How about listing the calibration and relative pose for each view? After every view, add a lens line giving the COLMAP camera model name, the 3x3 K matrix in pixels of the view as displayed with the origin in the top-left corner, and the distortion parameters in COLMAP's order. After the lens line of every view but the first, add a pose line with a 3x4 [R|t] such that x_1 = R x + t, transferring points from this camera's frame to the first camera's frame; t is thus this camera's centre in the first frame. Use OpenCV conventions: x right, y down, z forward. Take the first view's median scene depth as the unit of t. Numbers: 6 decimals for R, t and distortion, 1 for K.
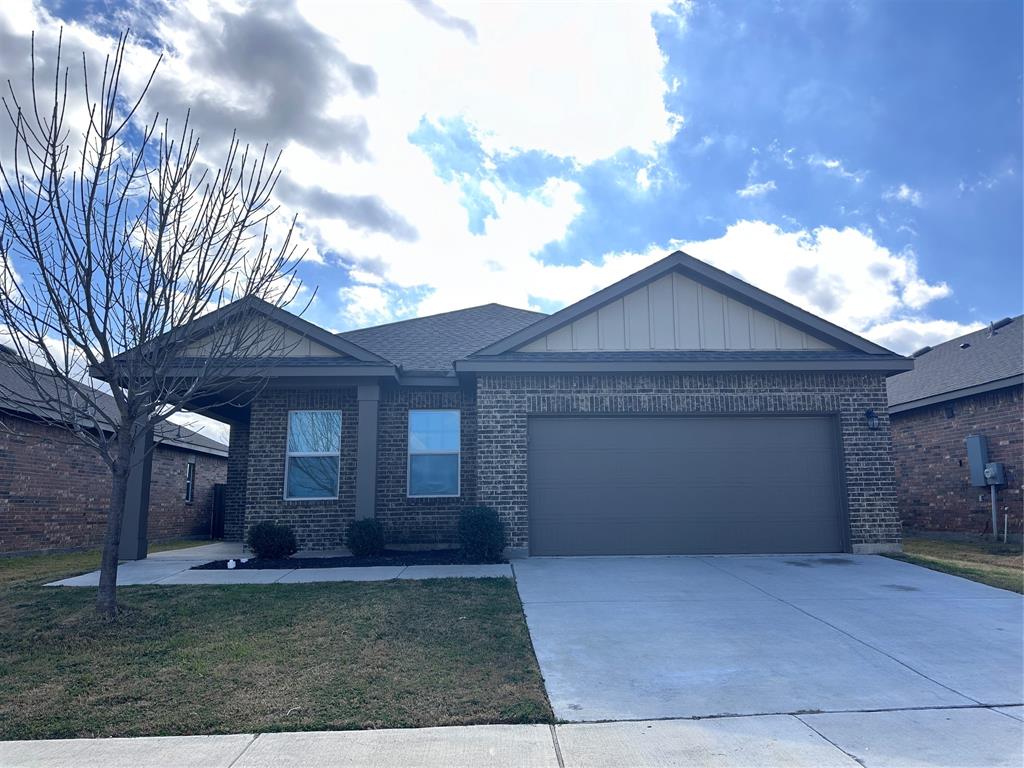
lens RADIAL K [[717.0, 0, 514.2], [0, 717.0, 382.1], [0, 0, 1]] dist [0.050866, -0.010733]
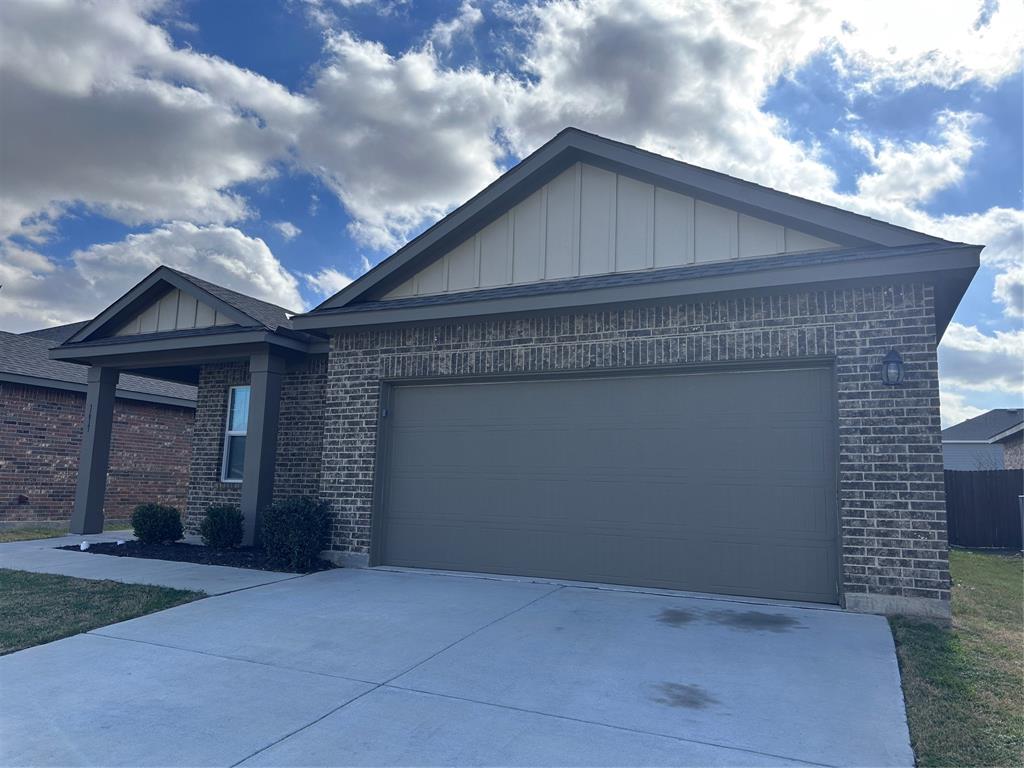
lens RADIAL K [[717.0, 0, 512.3], [0, 717.0, 388.2], [0, 0, 1]] dist [0.050866, -0.010733]
pose [[0.877237, -0.030913, -0.479061, 0.506103], [0.045511, 0.998785, 0.018890, 0.044262], [0.477895, -0.038373, 0.877578, 0.388987]]
